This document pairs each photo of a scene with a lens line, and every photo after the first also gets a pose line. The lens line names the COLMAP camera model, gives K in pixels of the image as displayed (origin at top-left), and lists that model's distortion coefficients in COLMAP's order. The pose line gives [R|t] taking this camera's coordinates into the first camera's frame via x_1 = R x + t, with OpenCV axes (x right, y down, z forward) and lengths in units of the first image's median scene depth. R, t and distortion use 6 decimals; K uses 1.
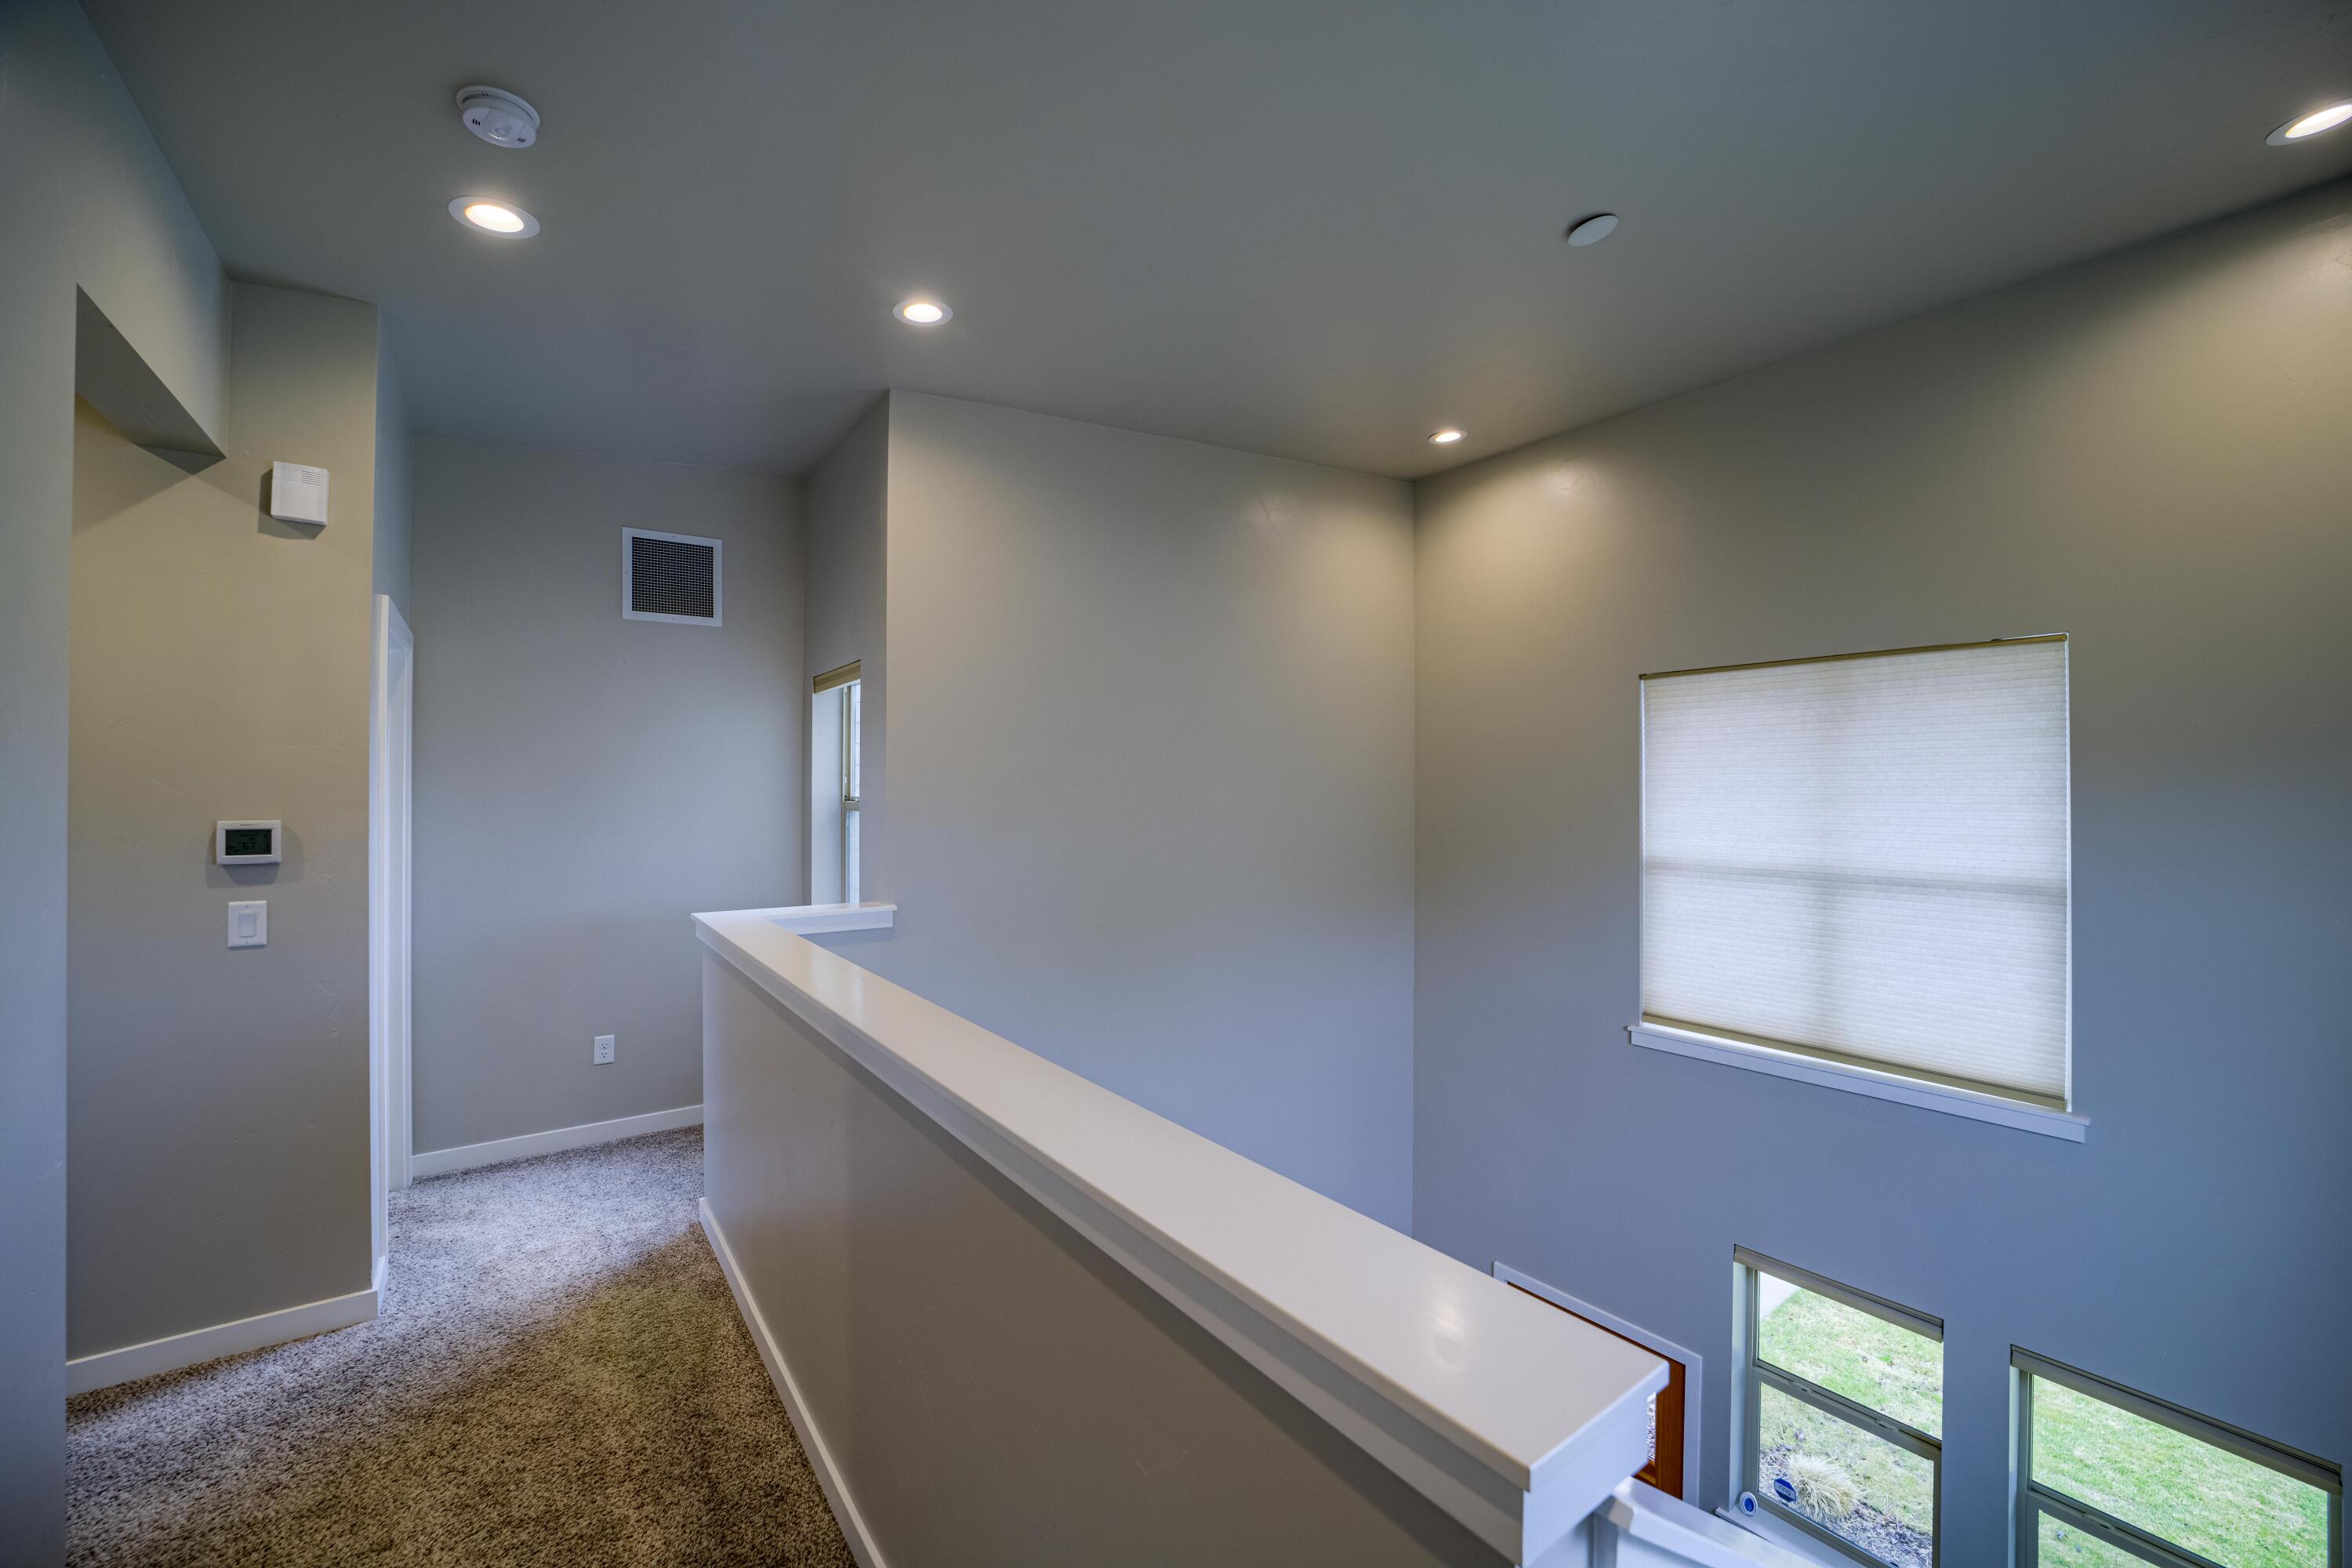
lens RADIAL K [[929.0, 0, 1179.5], [0, 929.0, 787.6], [0, 0, 1]] dist [-0.036396, 0.009146]
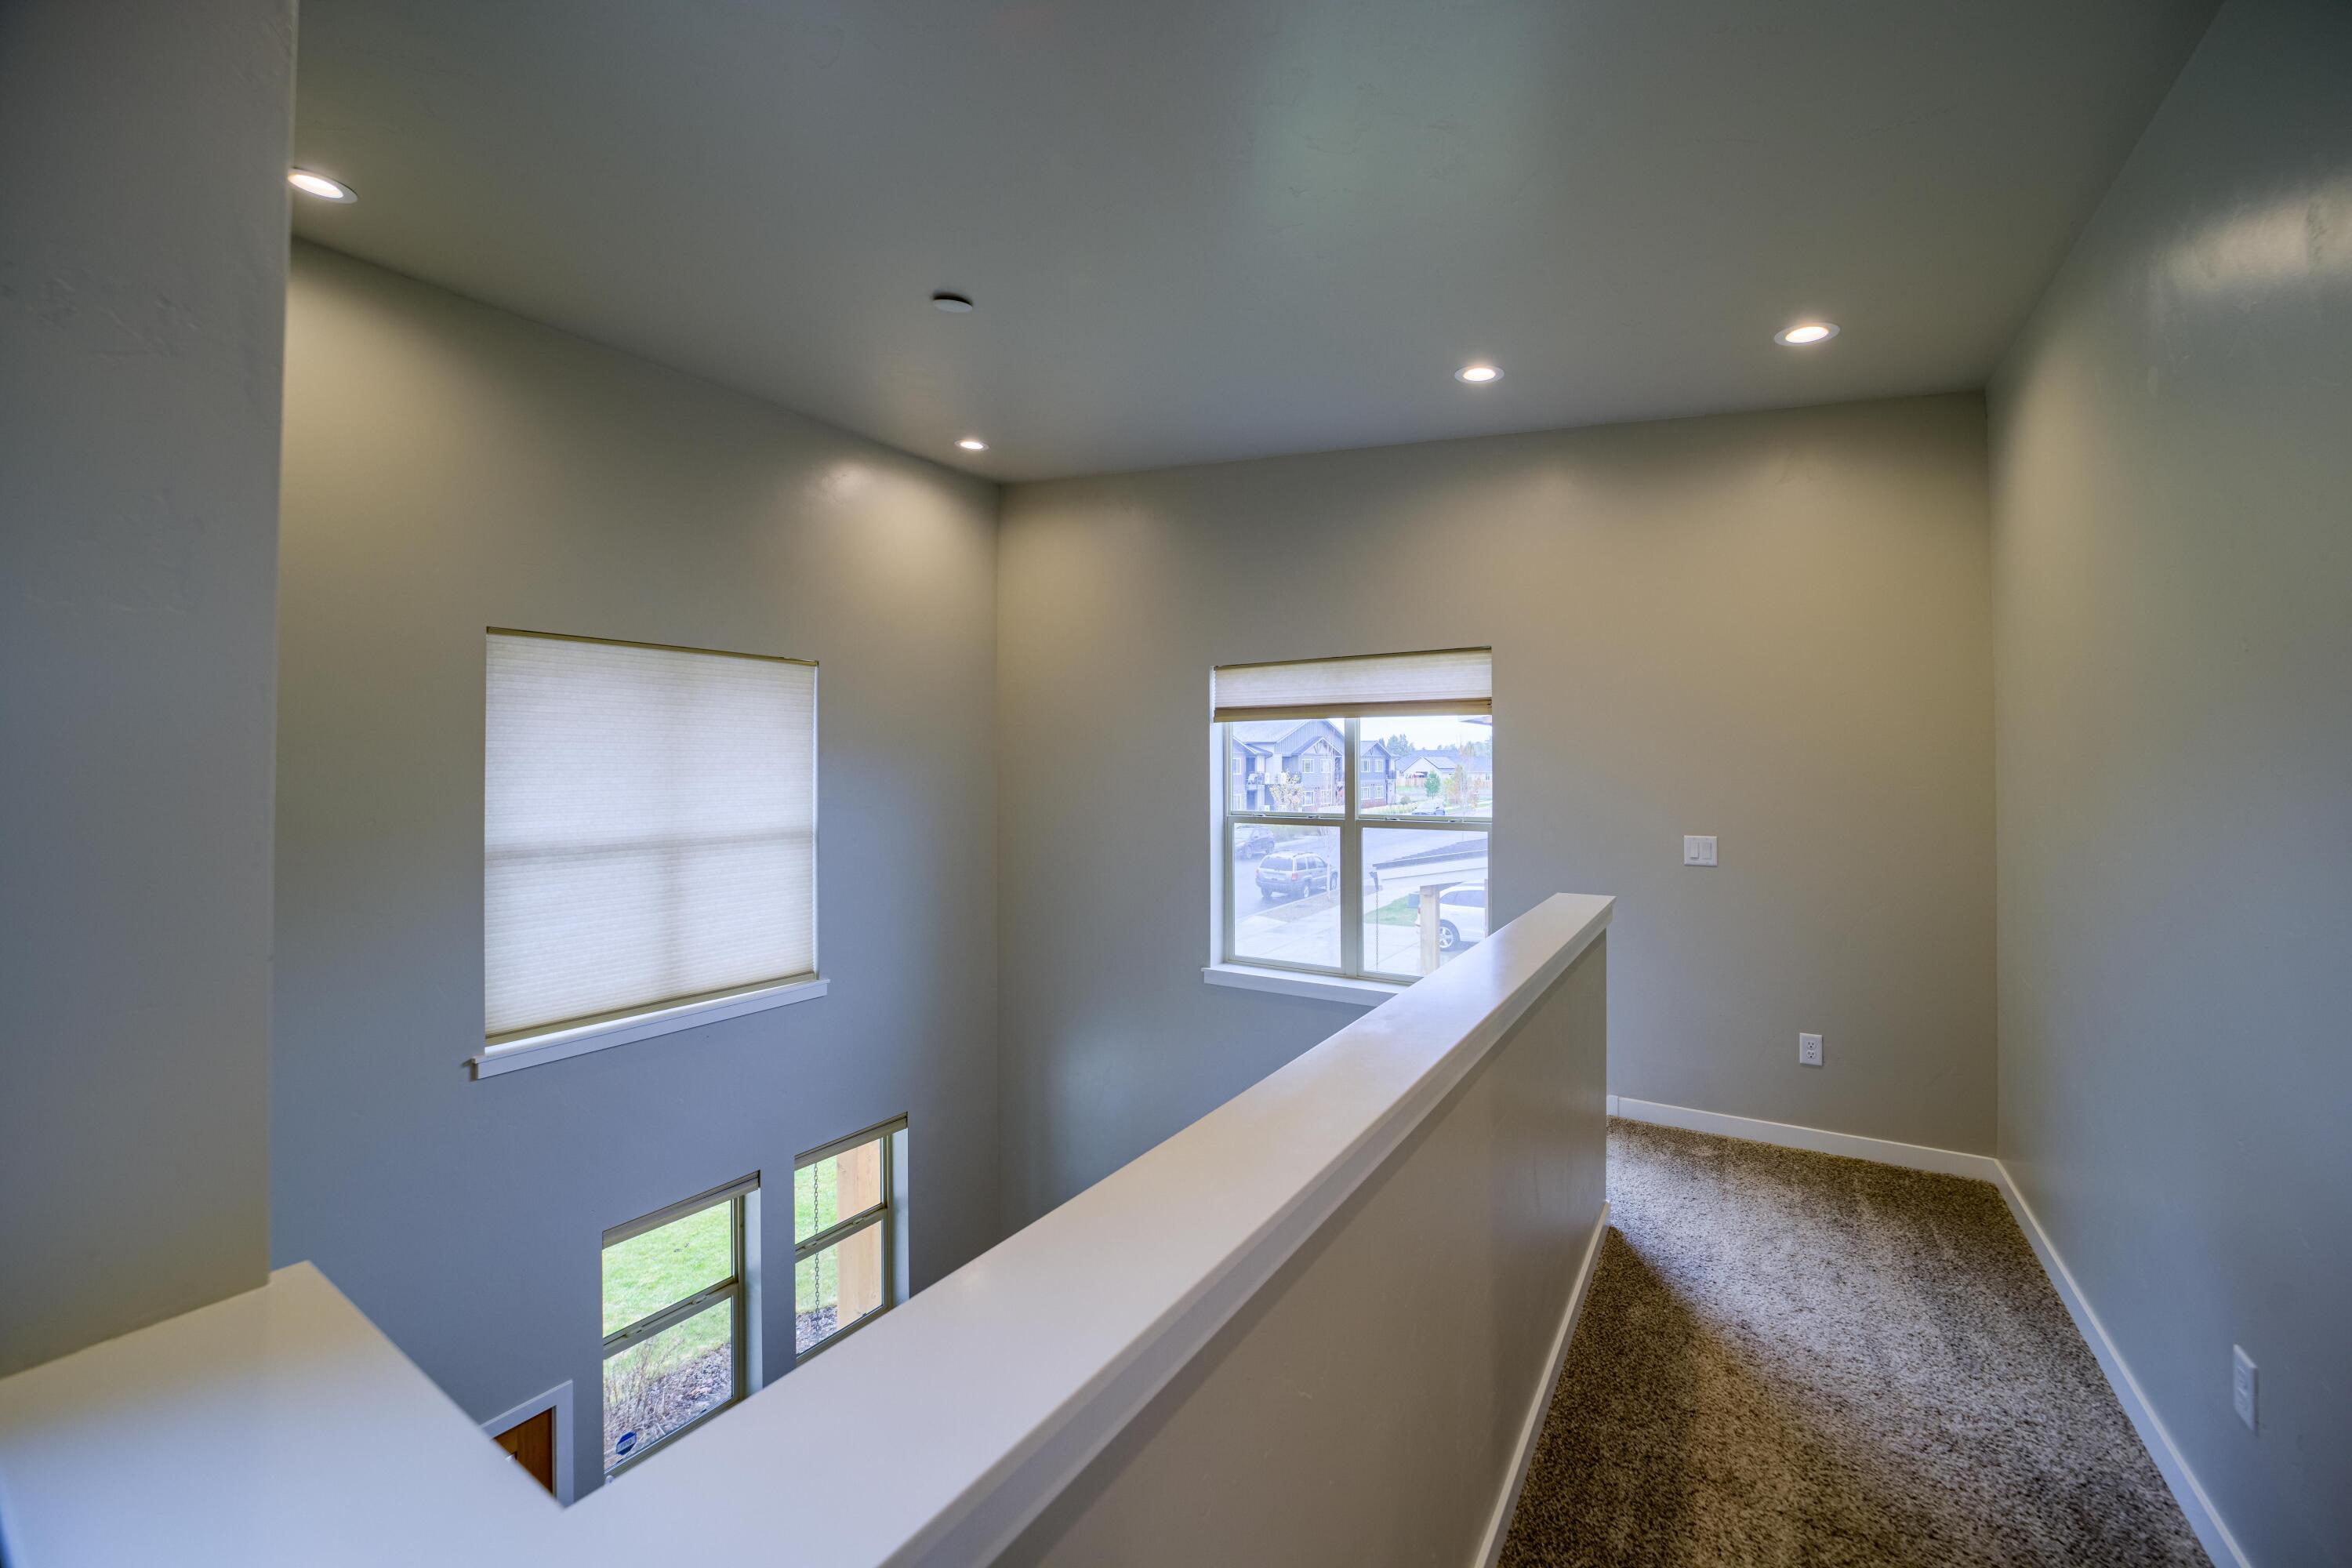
lens RADIAL K [[929.0, 0, 1177.5], [0, 929.0, 764.4], [0, 0, 1]] dist [-0.036396, 0.009146]
pose [[-0.353239, 0.002691, 0.935529, -0.557337], [0.002323, 0.999995, -0.001999, 0.004651], [-0.935530, 0.001467, -0.353243, 0.815221]]
